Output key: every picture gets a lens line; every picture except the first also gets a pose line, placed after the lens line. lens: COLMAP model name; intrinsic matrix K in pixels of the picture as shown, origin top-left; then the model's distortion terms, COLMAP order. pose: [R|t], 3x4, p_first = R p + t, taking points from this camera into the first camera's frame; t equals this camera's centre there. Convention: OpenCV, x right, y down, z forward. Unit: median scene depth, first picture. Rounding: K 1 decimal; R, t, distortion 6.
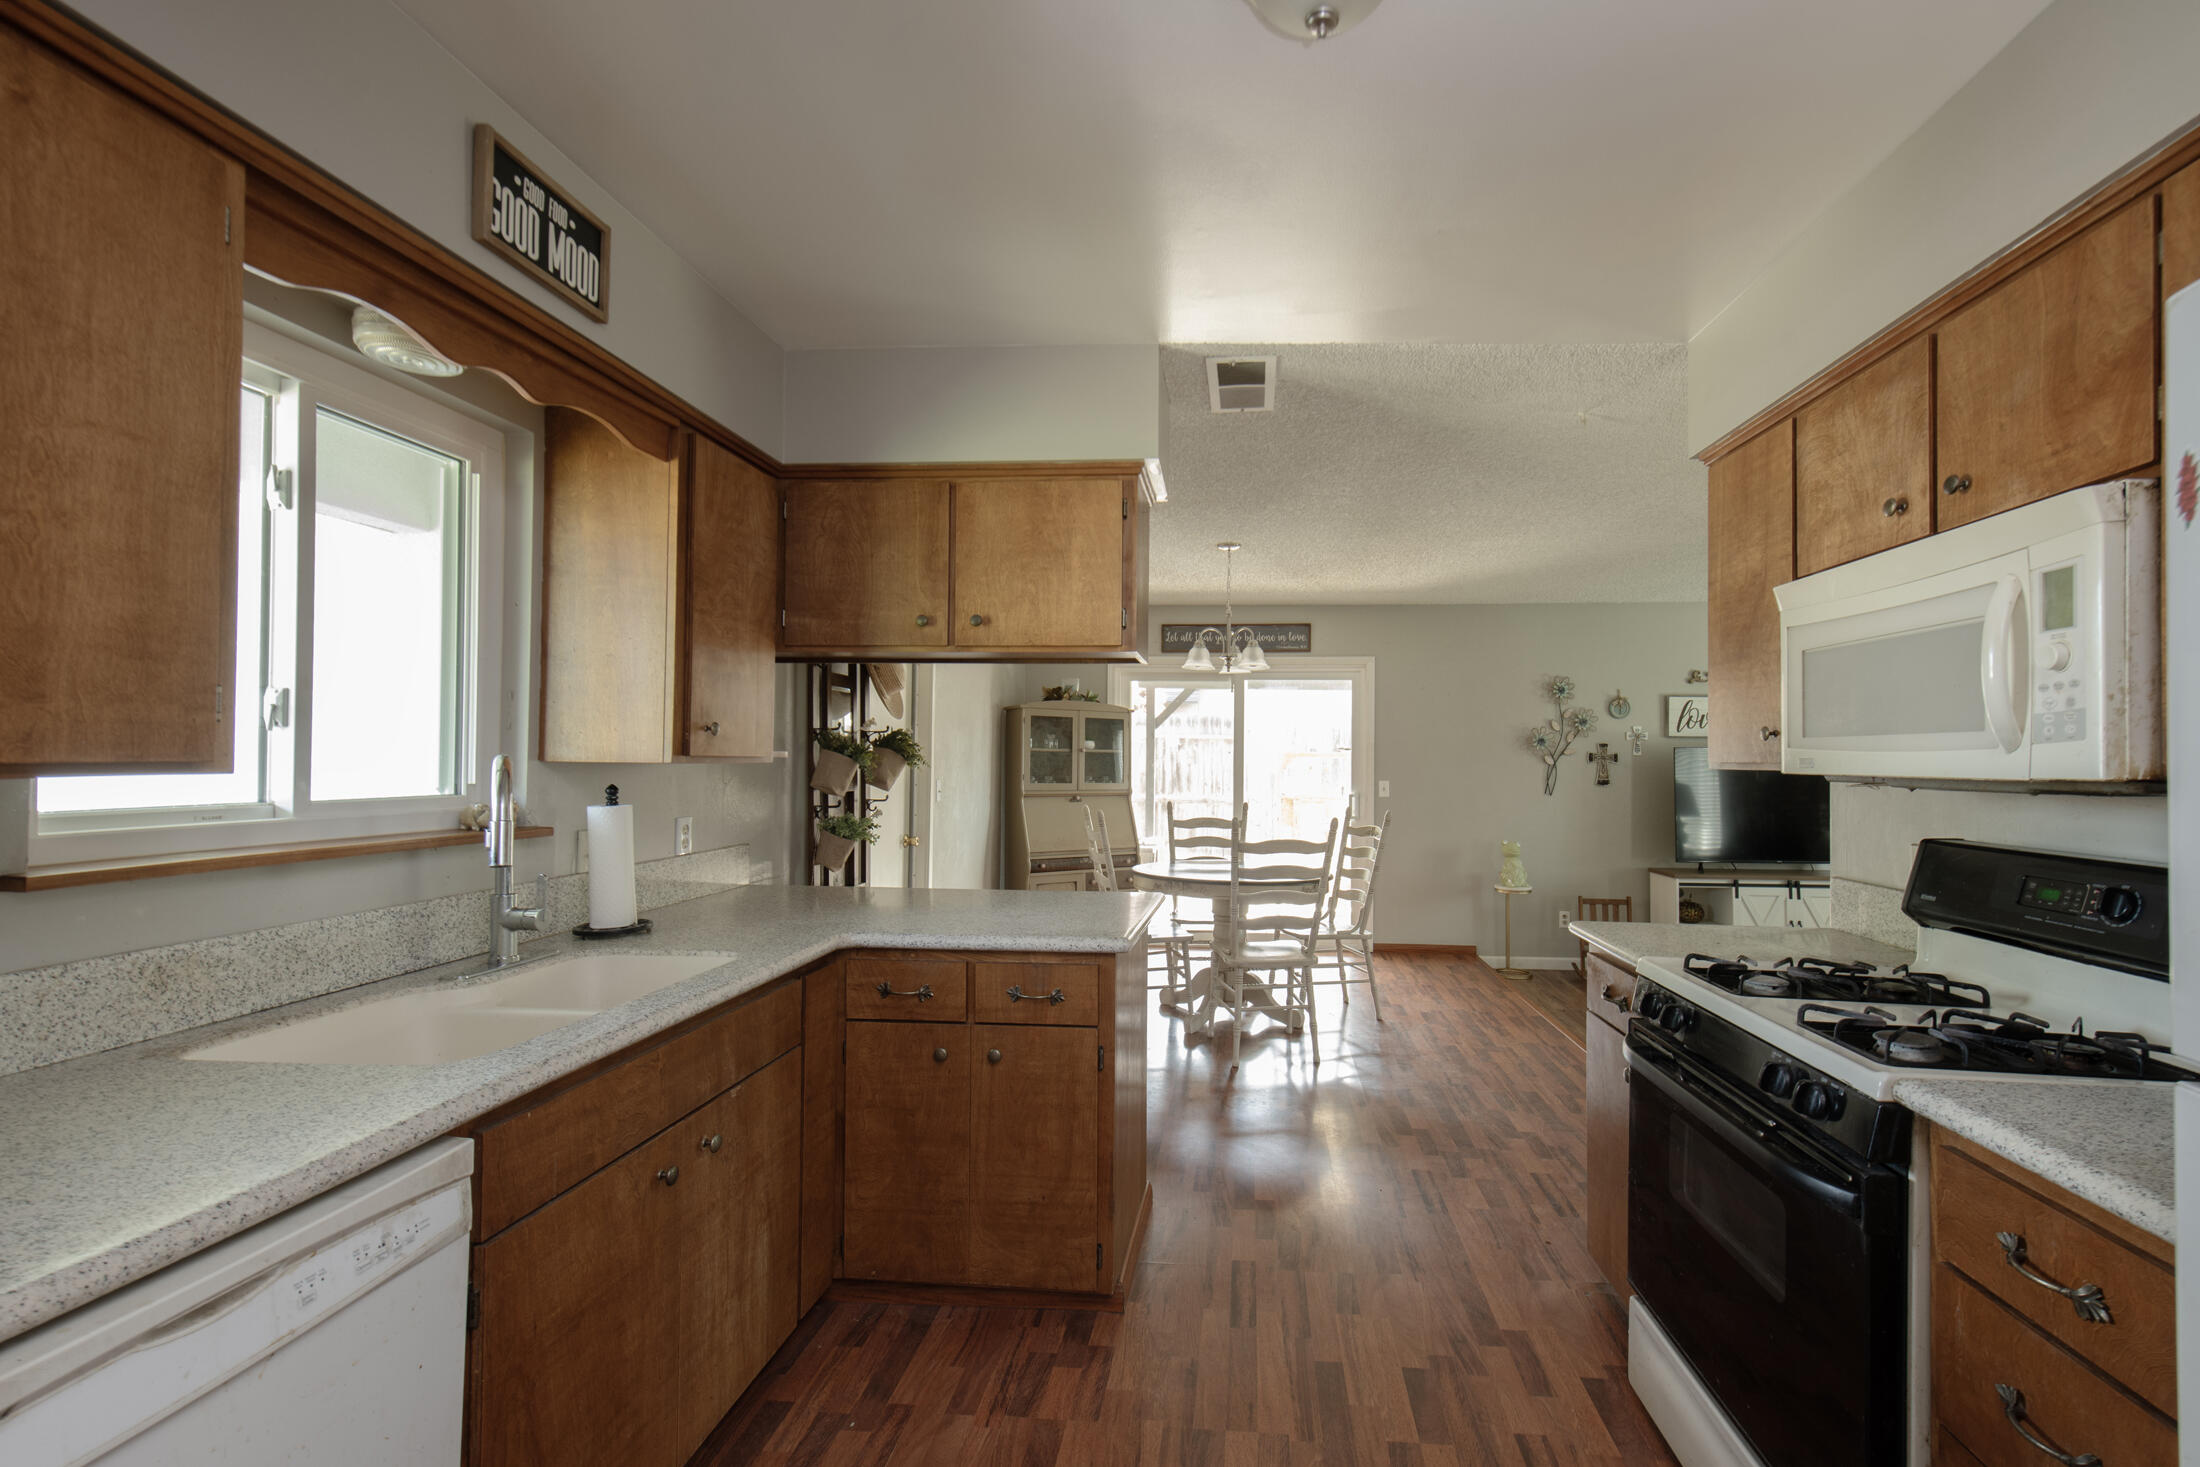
lens RADIAL K [[947.0, 0, 1193.8], [0, 947.0, 743.2], [0, 0, 1]] dist [0.015388, -0.000110]
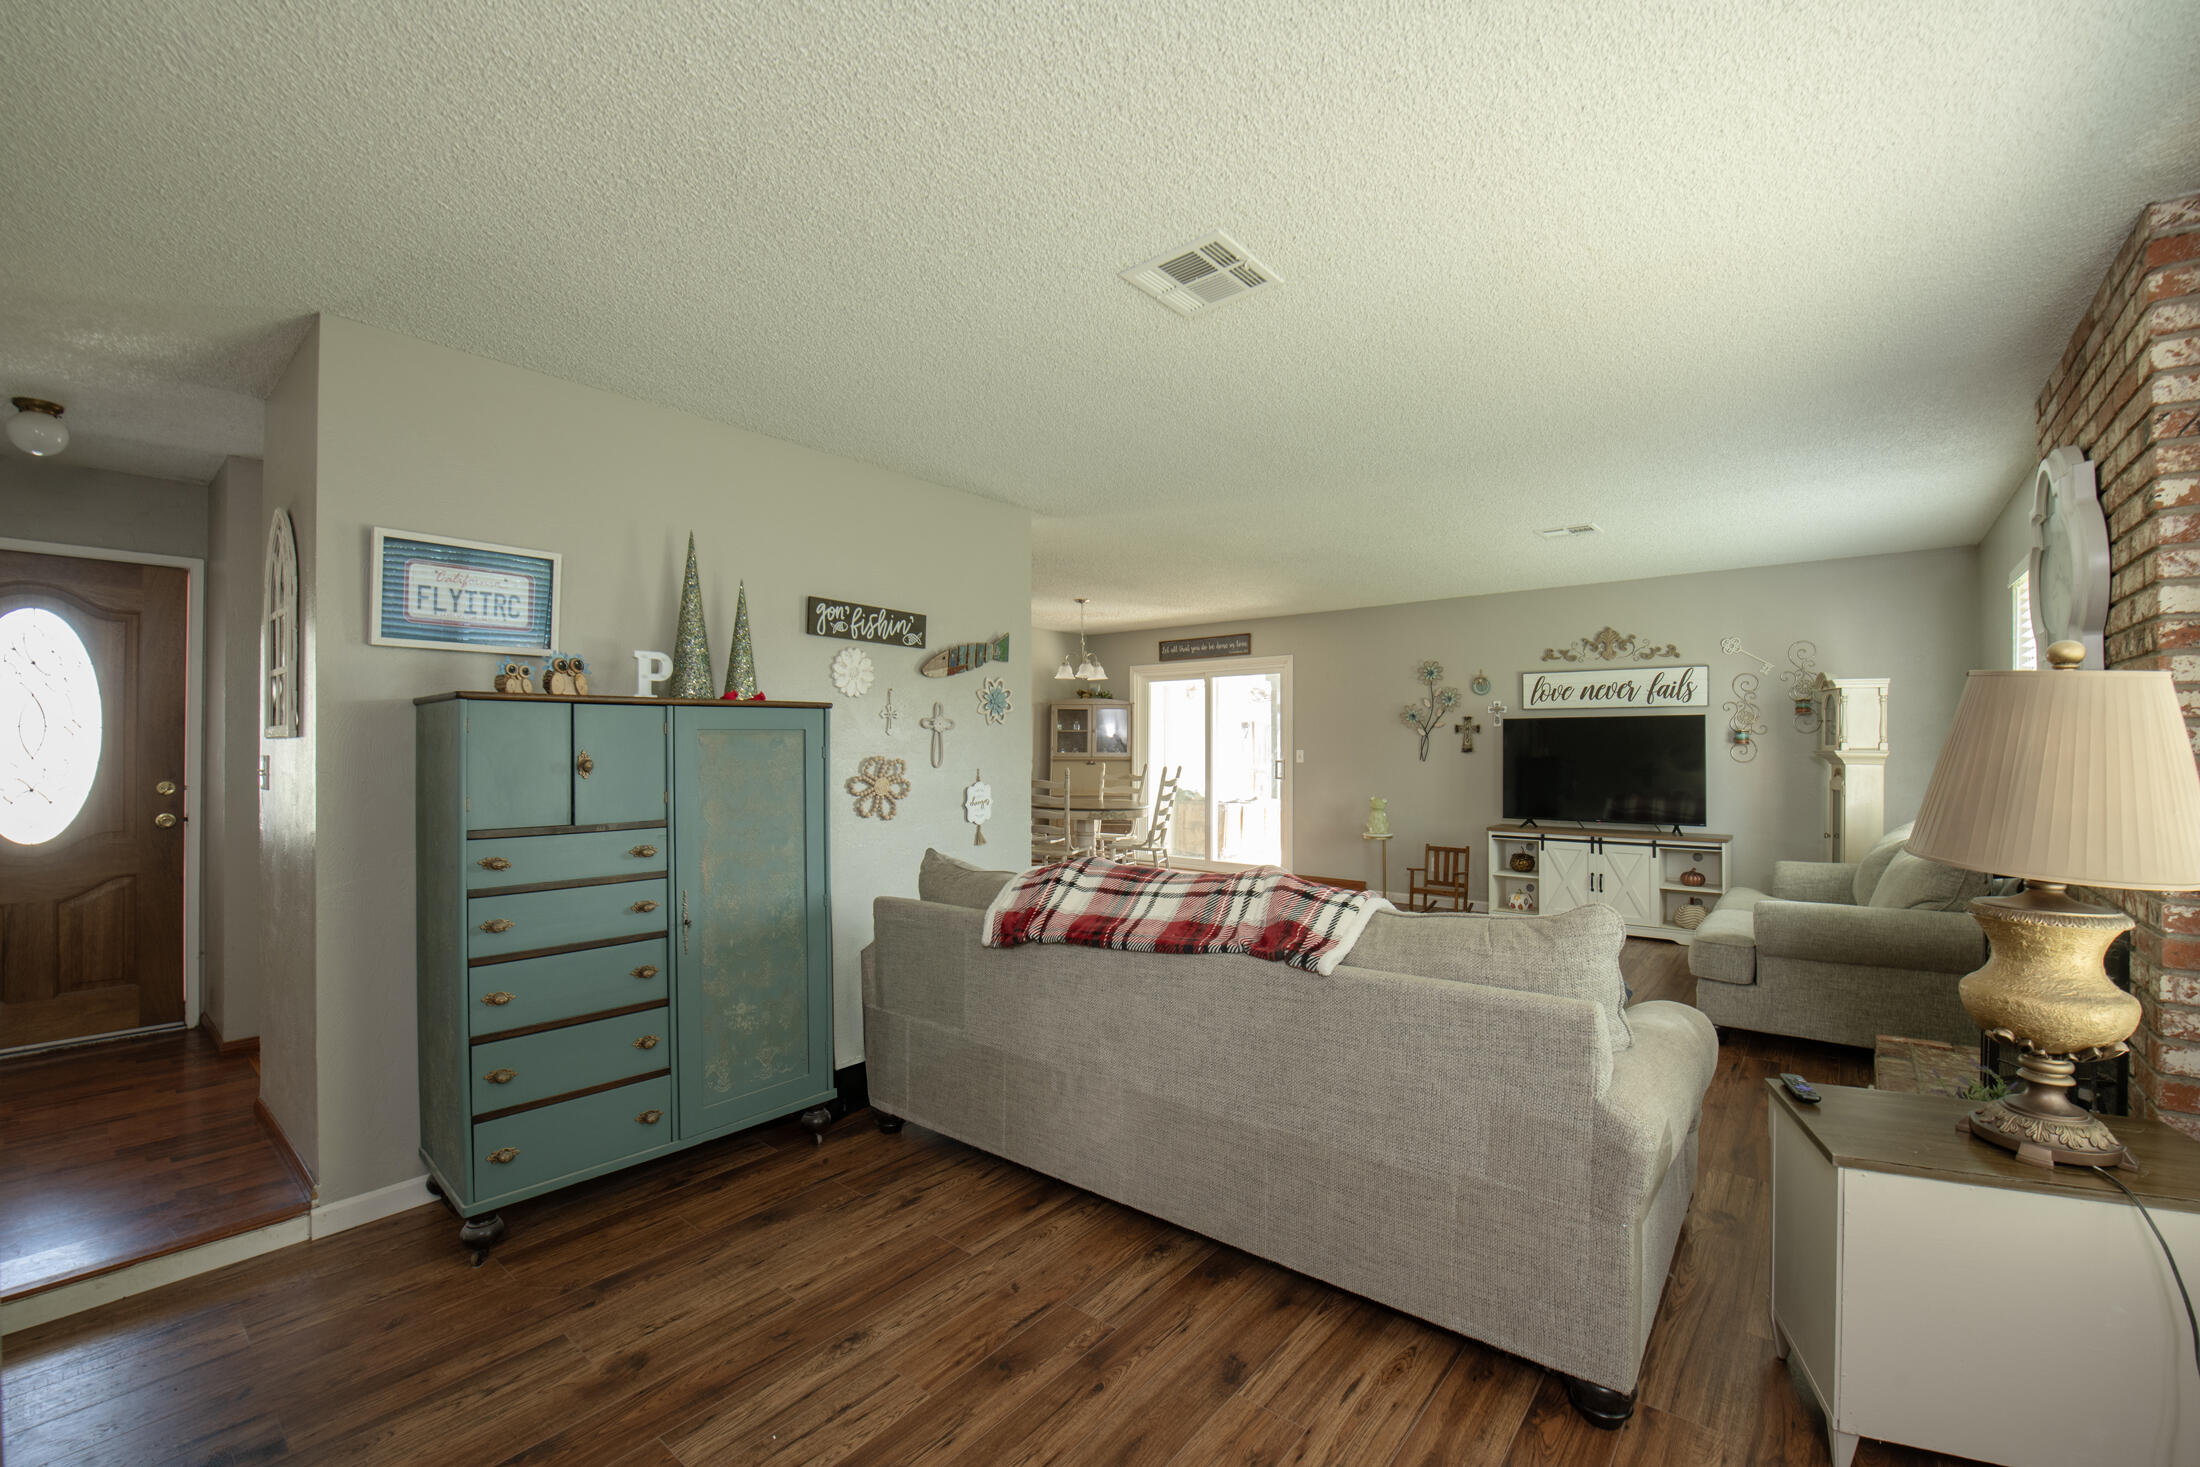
lens RADIAL K [[903.1, 0, 1107.8], [0, 903.1, 746.2], [0, 0, 1]] dist [-0.016469, -0.000190]
pose [[0.808139, -0.008485, -0.588931, 0.746893], [0.019341, 0.999739, 0.012137, 0.014782], [0.588675, -0.021199, 0.808092, -0.159655]]
